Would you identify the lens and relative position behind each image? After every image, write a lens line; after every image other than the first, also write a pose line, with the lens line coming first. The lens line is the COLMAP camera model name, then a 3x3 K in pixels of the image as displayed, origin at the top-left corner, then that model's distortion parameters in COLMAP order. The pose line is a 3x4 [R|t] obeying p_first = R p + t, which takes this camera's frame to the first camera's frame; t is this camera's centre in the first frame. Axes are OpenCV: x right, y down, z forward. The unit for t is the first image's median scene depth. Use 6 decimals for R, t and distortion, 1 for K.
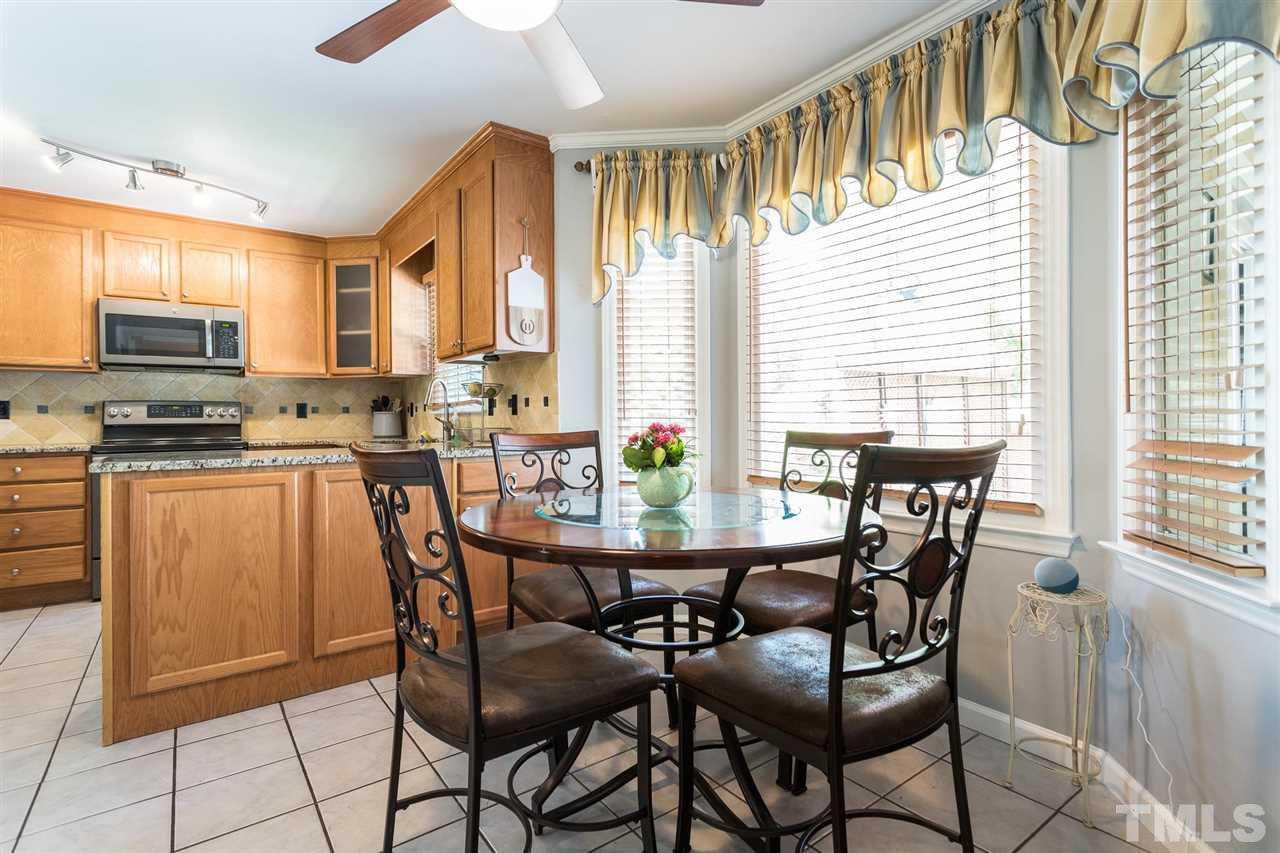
lens RADIAL K [[614.9, 0, 643.3], [0, 614.9, 416.9], [0, 0, 1]] dist [0.002081, 0.001712]
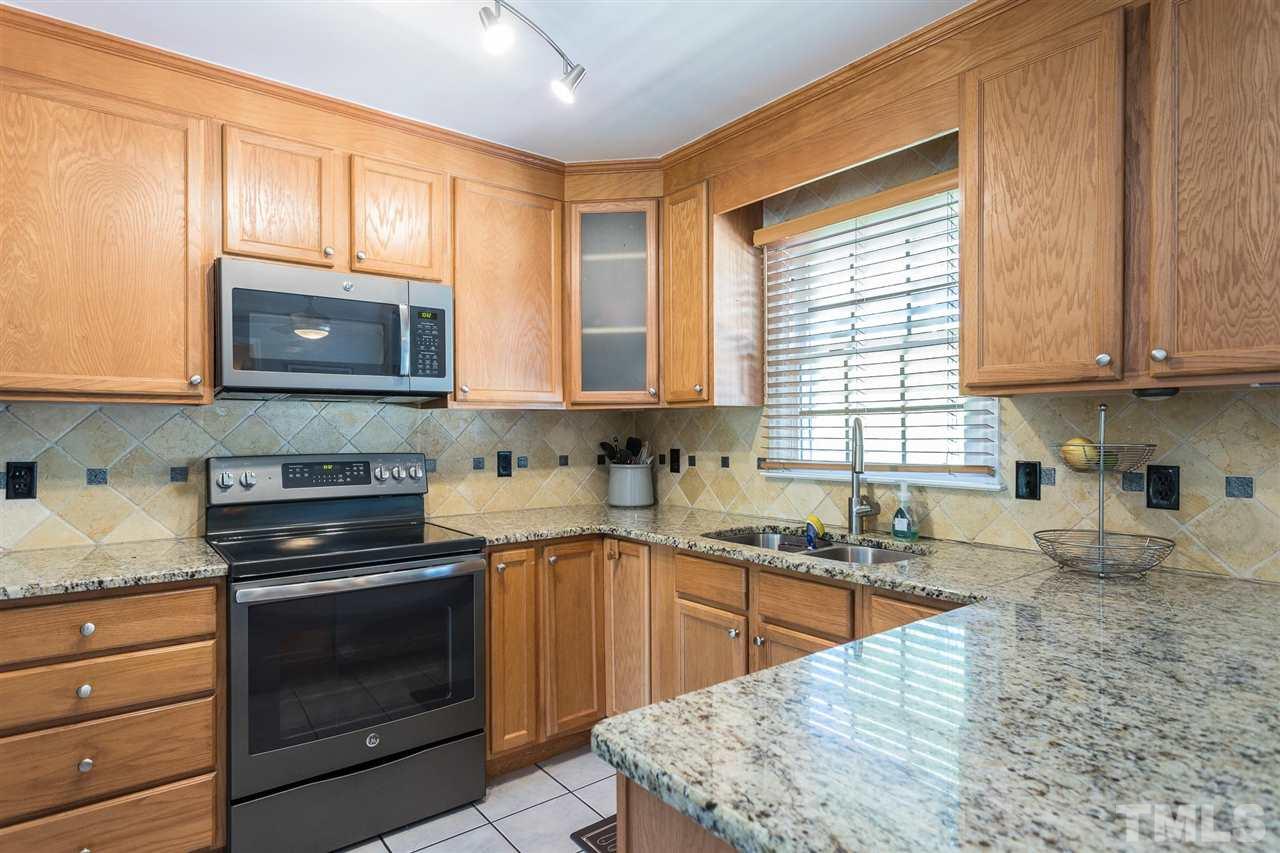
lens RADIAL K [[683.0, 0, 638.9], [0, 683.0, 432.9], [0, 0, 1]] dist [-0.000319, 0.002118]
pose [[0.999697, 0.004398, 0.024216, -0.507811], [-0.004511, 0.999979, 0.004608, -0.049586], [-0.024196, -0.004715, 0.999696, 0.399890]]
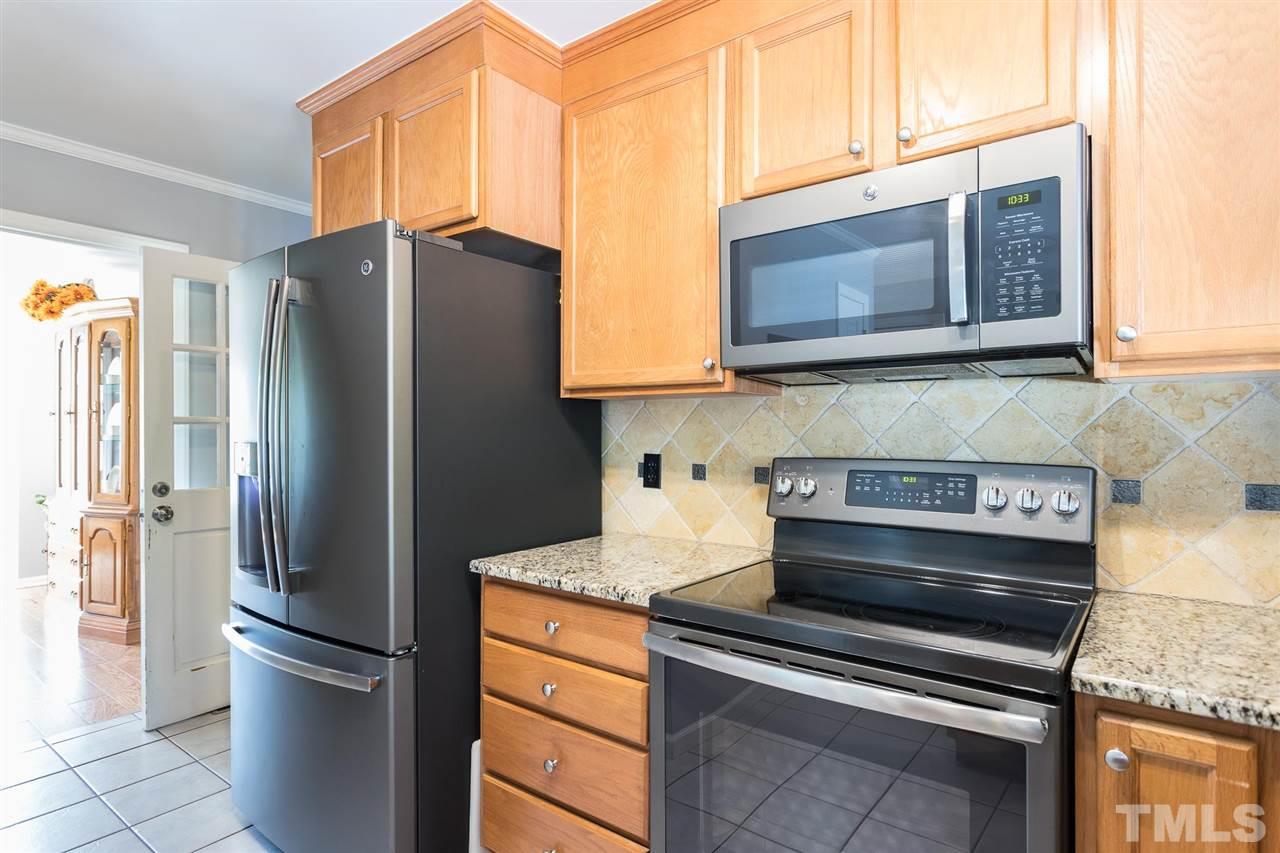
lens RADIAL K [[683.0, 0, 639.5], [0, 683.0, 428.3], [0, 0, 1]] dist [-0.000319, 0.002118]
pose [[0.281497, 0.006275, -0.959542, -0.431344], [-0.000168, 0.999979, 0.006490, -0.047819], [0.959562, -0.001665, 0.281492, 0.751203]]
